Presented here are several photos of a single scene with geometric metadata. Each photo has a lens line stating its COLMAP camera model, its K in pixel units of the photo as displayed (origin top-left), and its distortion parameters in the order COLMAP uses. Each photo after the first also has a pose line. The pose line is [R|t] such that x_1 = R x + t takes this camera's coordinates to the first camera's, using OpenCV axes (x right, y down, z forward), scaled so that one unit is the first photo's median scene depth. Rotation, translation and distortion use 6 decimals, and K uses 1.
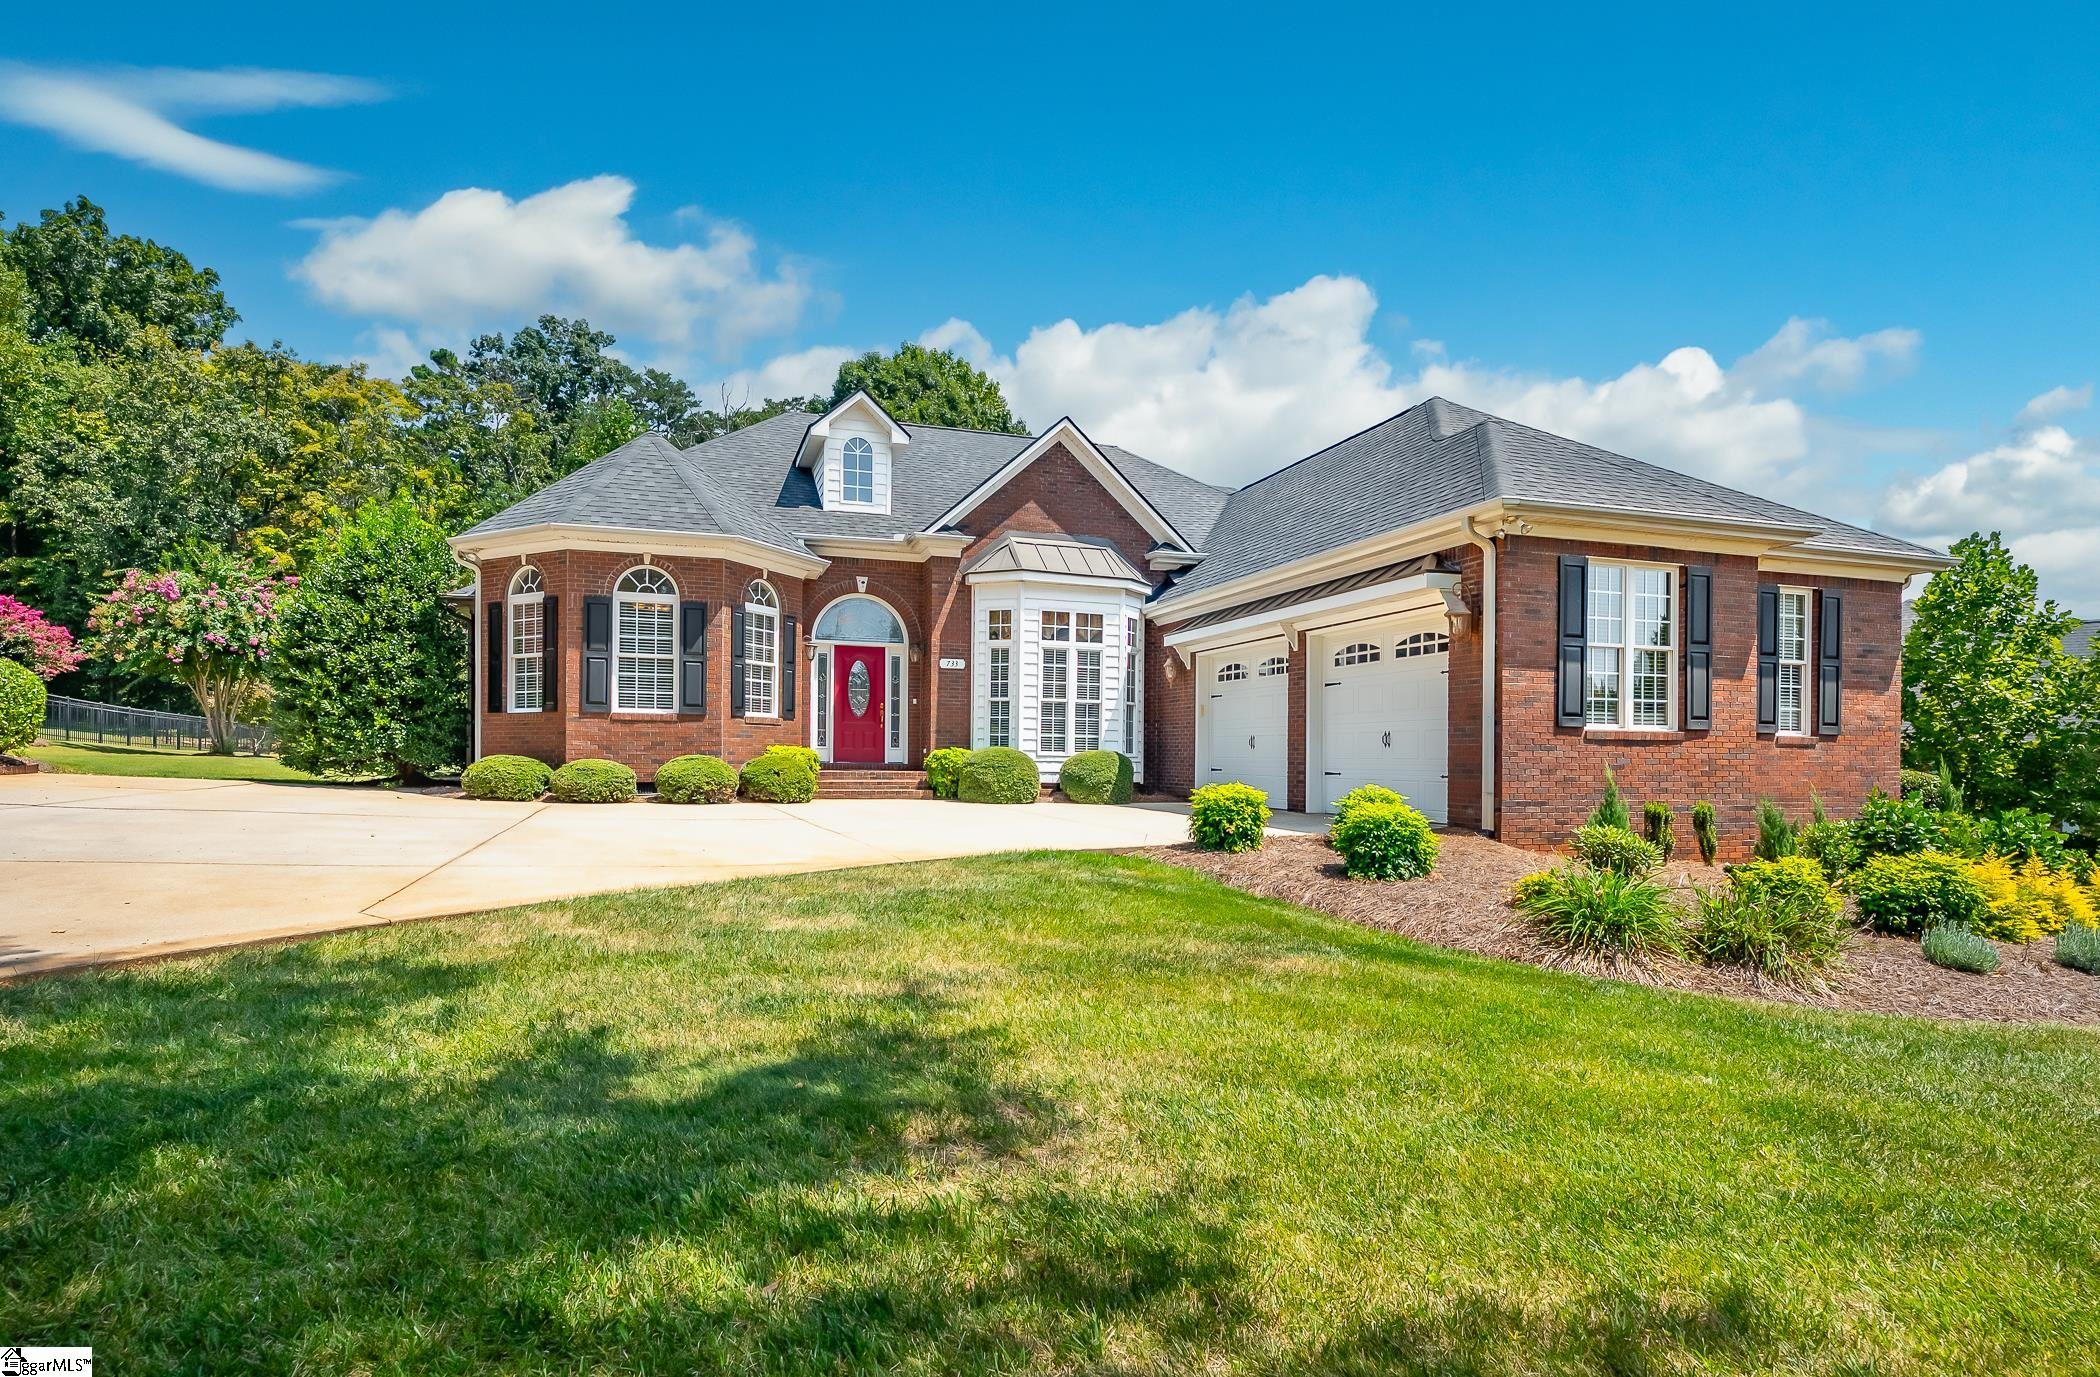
lens RADIAL K [[1020.3, 0, 985.6], [0, 1020.3, 773.9], [0, 0, 1]] dist [-0.000132, 0.000548]
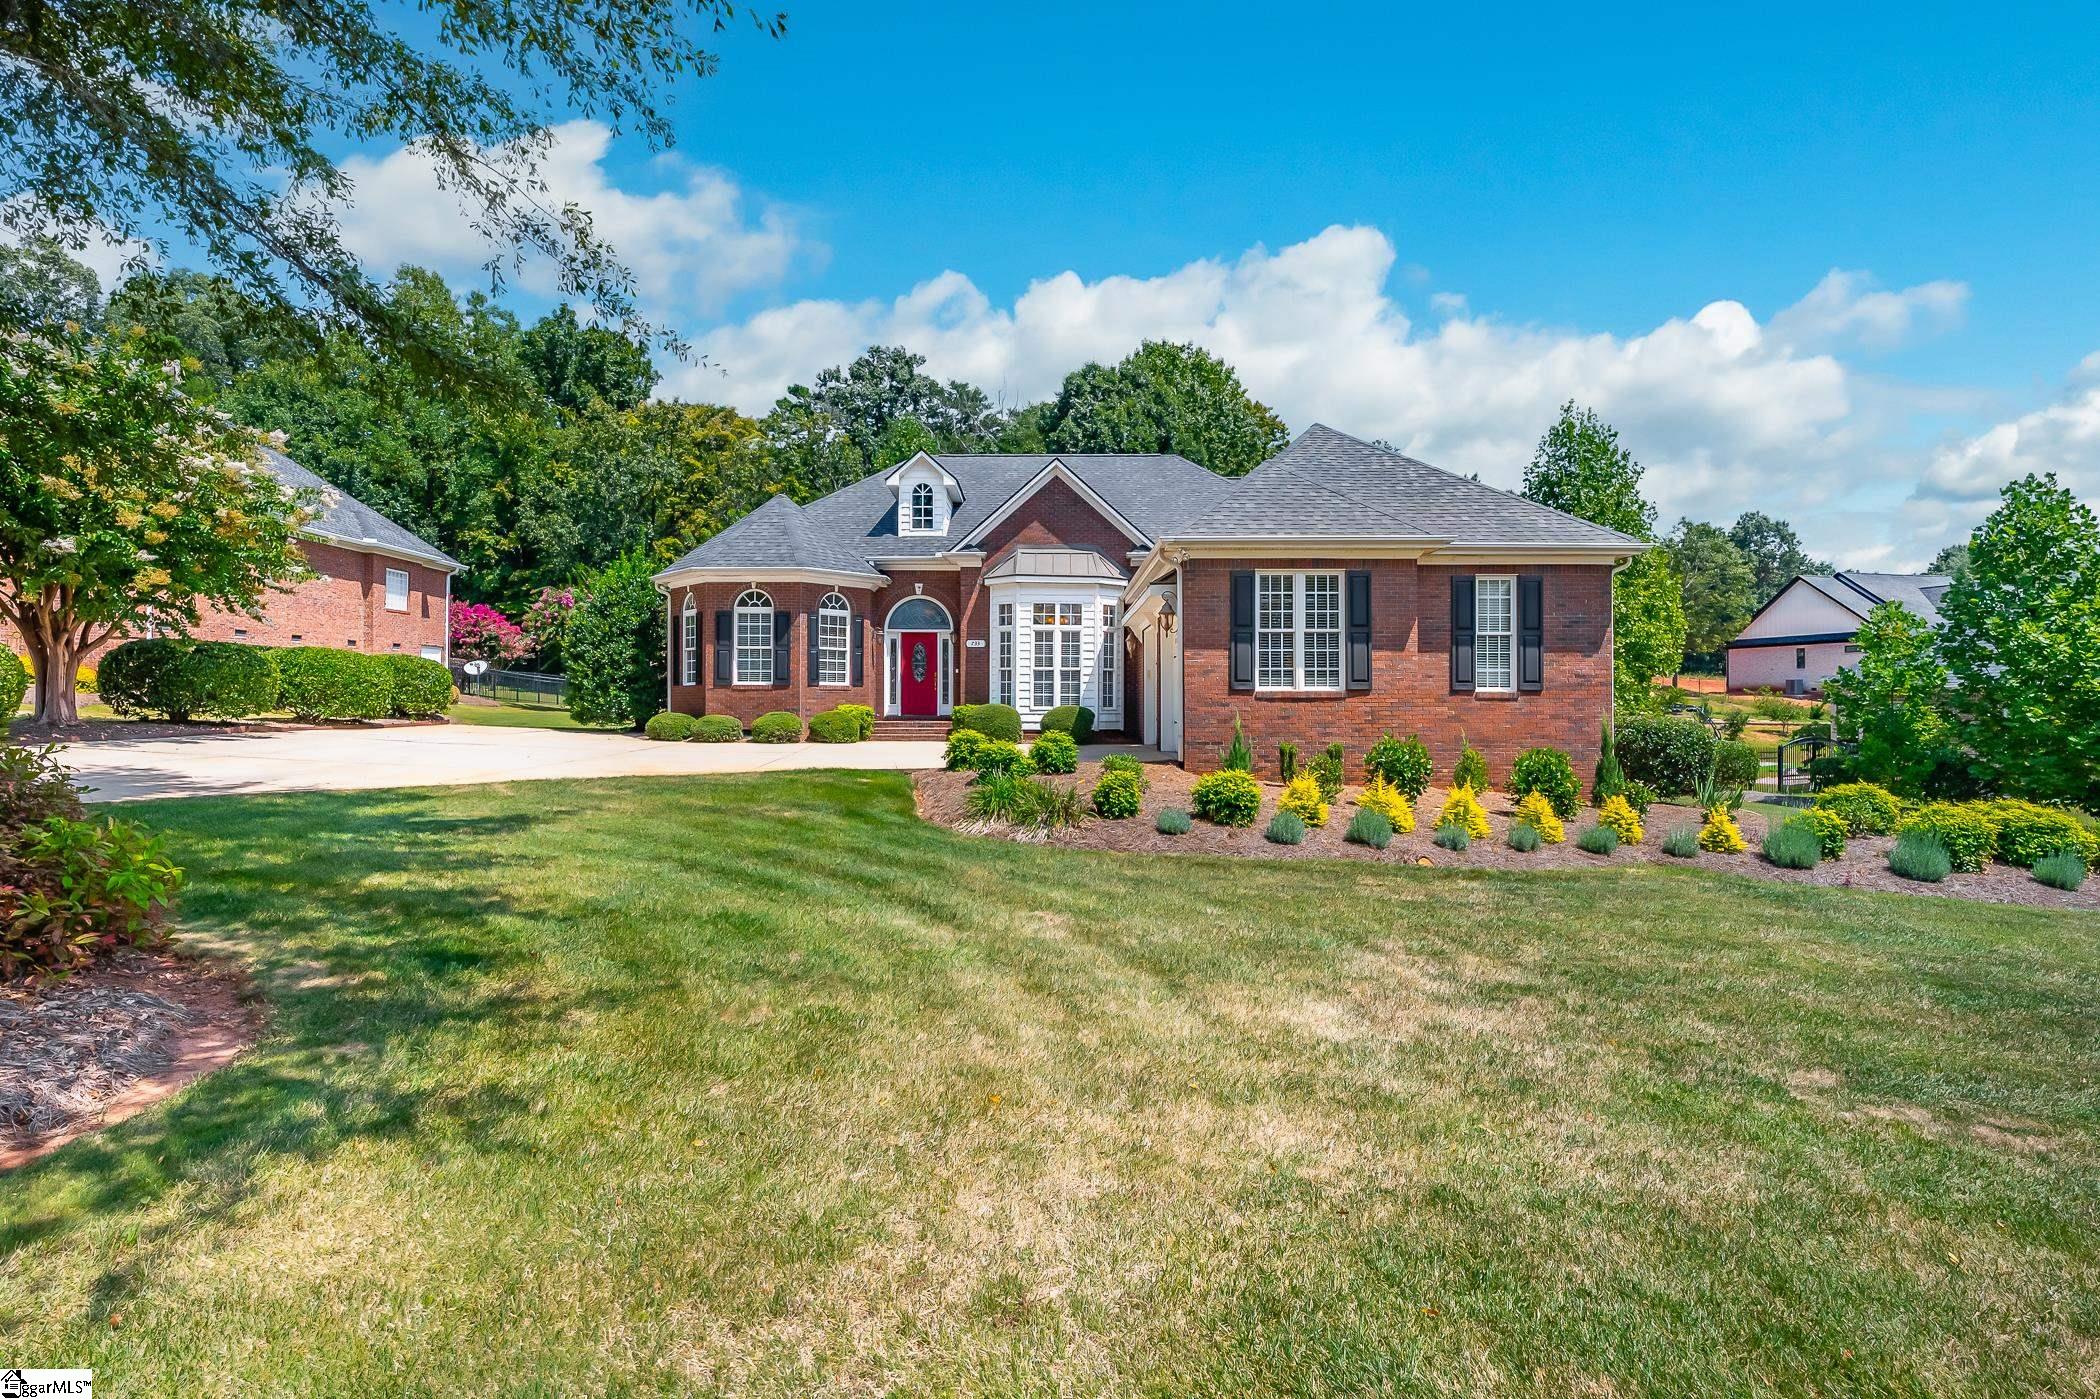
lens RADIAL K [[1021.4, 0, 1051.4], [0, 1021.4, 705.7], [0, 0, 1]] dist [-0.000514, -0.000353]
pose [[0.950501, -0.007966, -0.310619, 0.498230], [0.002585, 0.999839, -0.017731, 0.001099], [0.310710, 0.016050, 0.950369, -0.285650]]
